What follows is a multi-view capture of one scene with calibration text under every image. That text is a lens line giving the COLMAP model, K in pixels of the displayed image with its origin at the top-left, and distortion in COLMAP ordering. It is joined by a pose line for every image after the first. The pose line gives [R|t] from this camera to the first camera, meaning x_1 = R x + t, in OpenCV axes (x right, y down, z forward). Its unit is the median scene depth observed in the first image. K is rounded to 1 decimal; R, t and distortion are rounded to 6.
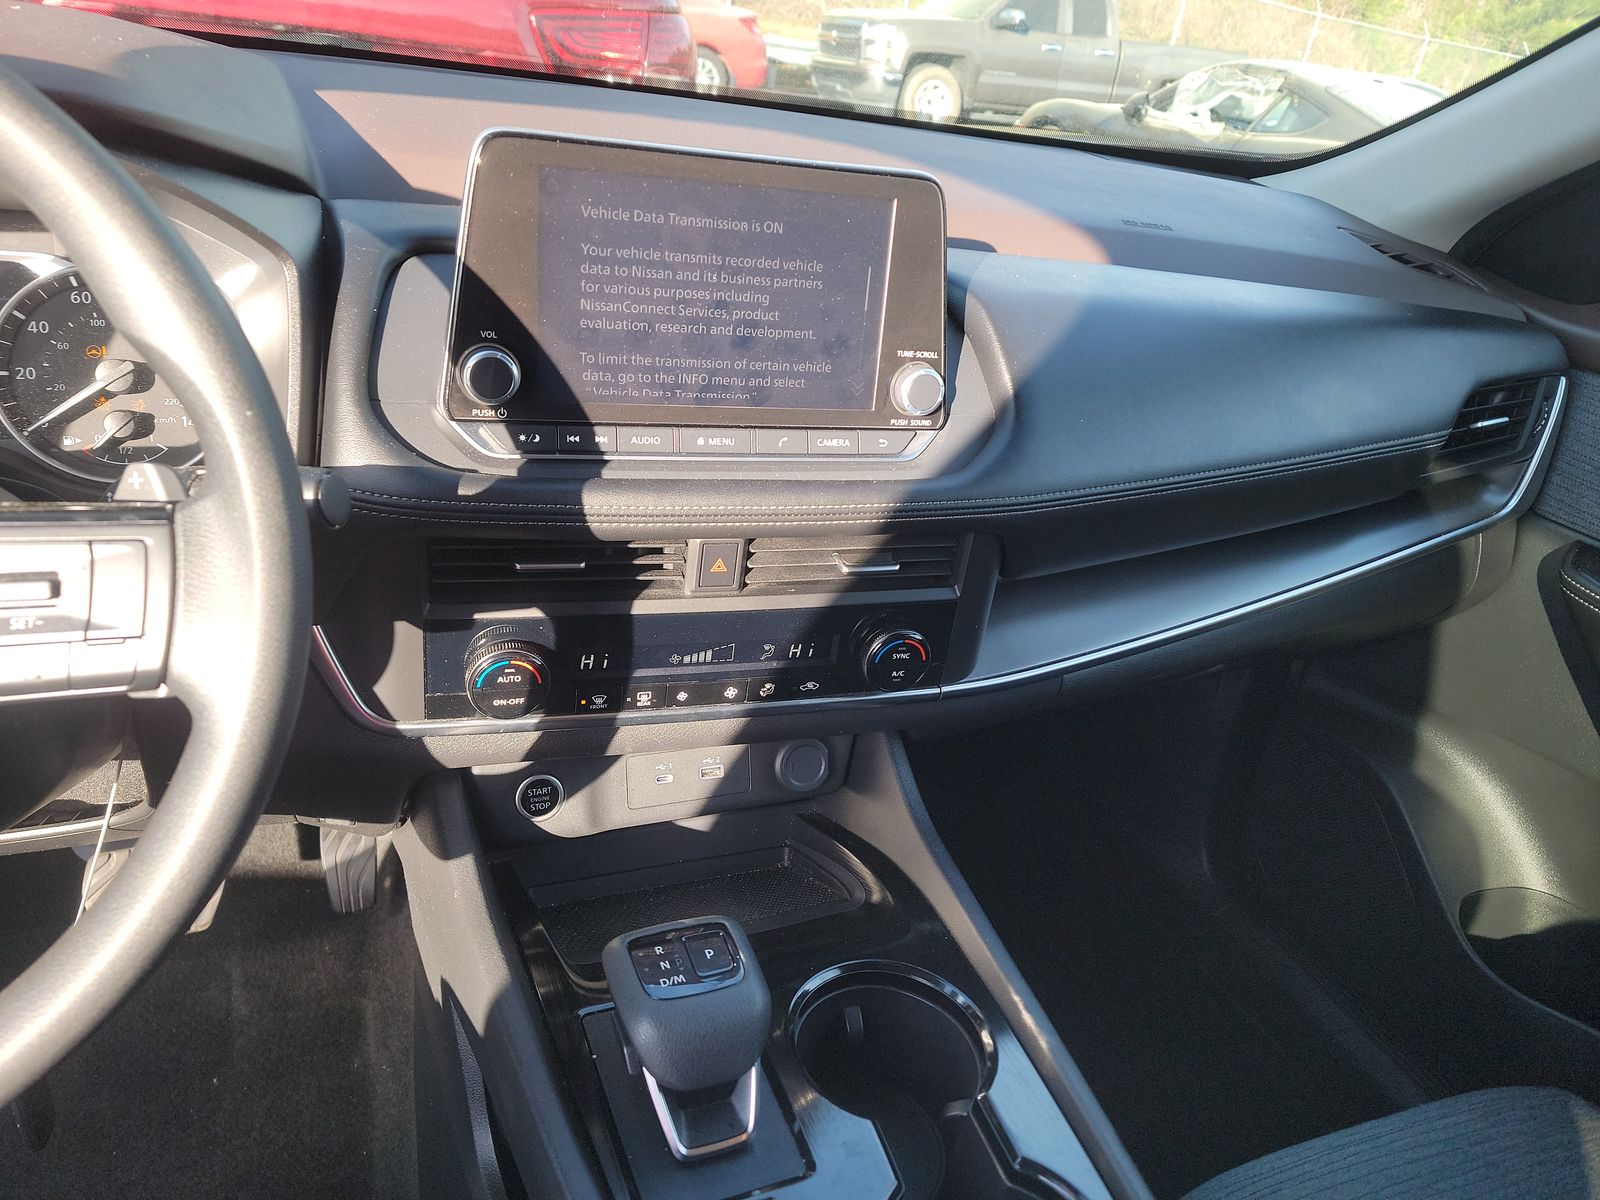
lens RADIAL K [[1124.7, 0, 799.0], [0, 1124.7, 606.3], [0, 0, 1]] dist [0.054882, -0.049152]
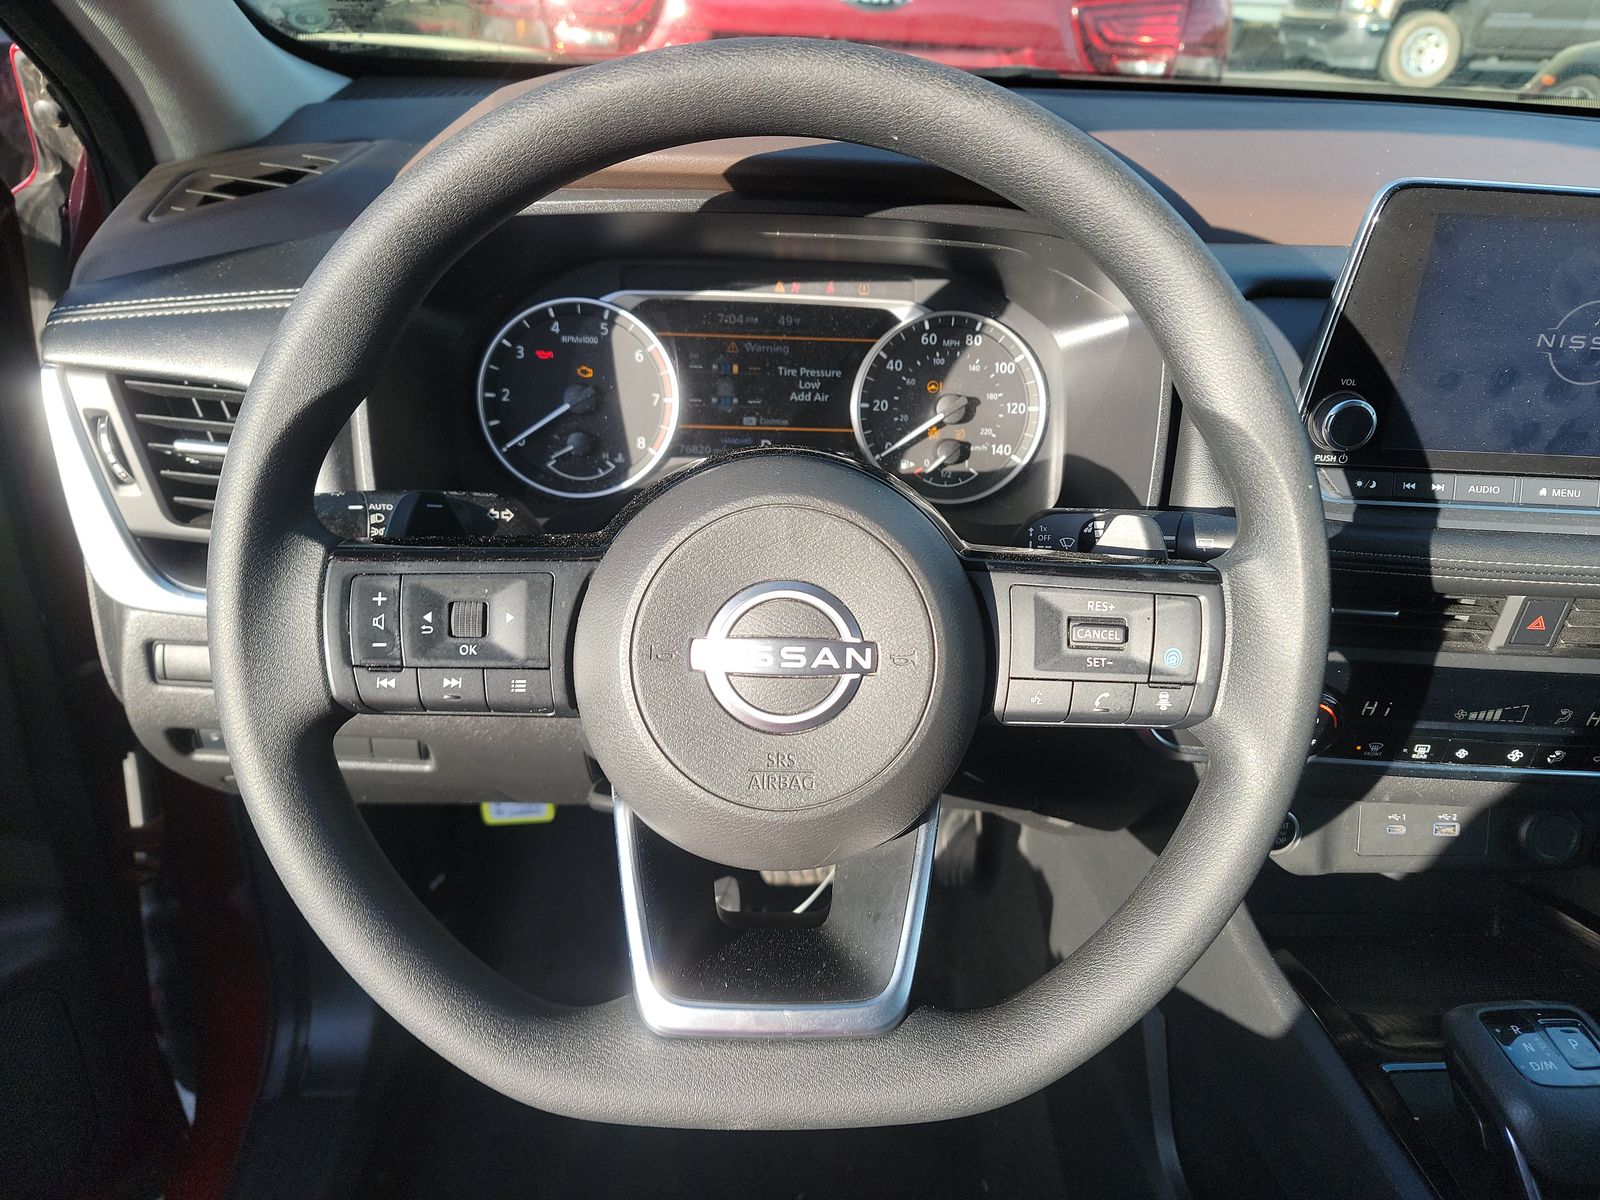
lens RADIAL K [[1124.7, 0, 793.9], [0, 1124.7, 598.0], [0, 0, 1]] dist [0.054882, -0.049152]
pose [[0.942675, 0.088002, -0.321901, -0.353899], [-0.083300, 0.996120, 0.028381, -0.033009], [0.323150, 0.000060, 0.946348, -0.101153]]
